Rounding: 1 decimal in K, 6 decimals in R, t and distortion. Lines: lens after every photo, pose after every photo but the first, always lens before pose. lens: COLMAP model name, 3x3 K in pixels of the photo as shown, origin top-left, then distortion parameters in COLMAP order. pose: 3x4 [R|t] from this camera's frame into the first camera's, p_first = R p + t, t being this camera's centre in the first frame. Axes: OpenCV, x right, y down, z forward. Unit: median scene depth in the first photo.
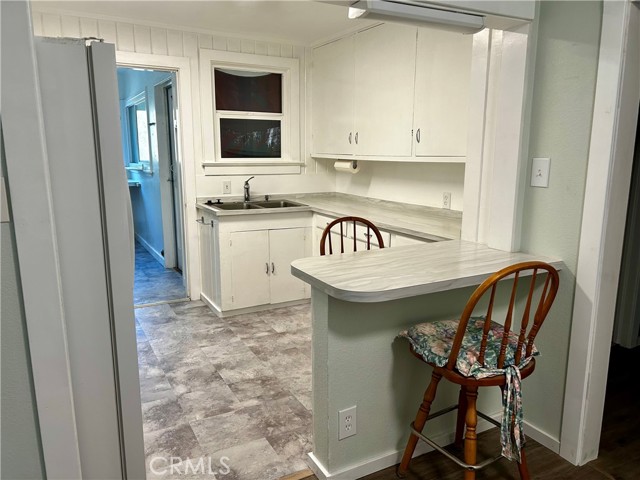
lens RADIAL K [[477.6, 0, 321.6], [0, 477.6, 239.5], [0, 0, 1]] dist [0.022235, -0.004541]
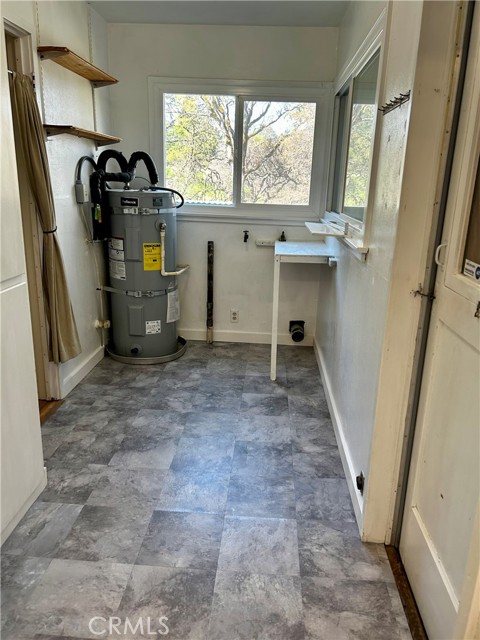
lens RADIAL K [[477.6, 0, 244.7], [0, 477.6, 323.5], [0, 0, 1]] dist [0.022235, -0.004541]
pose [[0.842377, 0.177720, -0.508740, -0.268591], [-0.128073, 0.983030, 0.131340, -0.136644], [0.523448, -0.045481, 0.850843, 0.723716]]
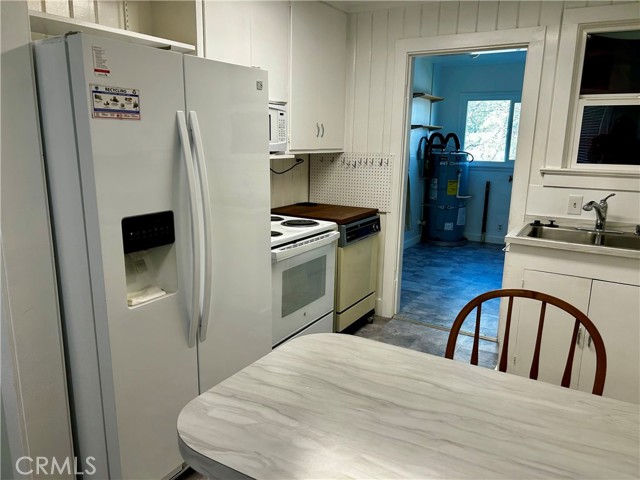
lens RADIAL K [[477.6, 0, 316.1], [0, 477.6, 241.4], [0, 0, 1]] dist [0.022235, -0.004541]
pose [[0.498790, 0.184729, -0.846808, 0.187658], [-0.175082, 0.978356, 0.110299, -0.059437], [0.848855, 0.093245, 0.520337, 0.275030]]
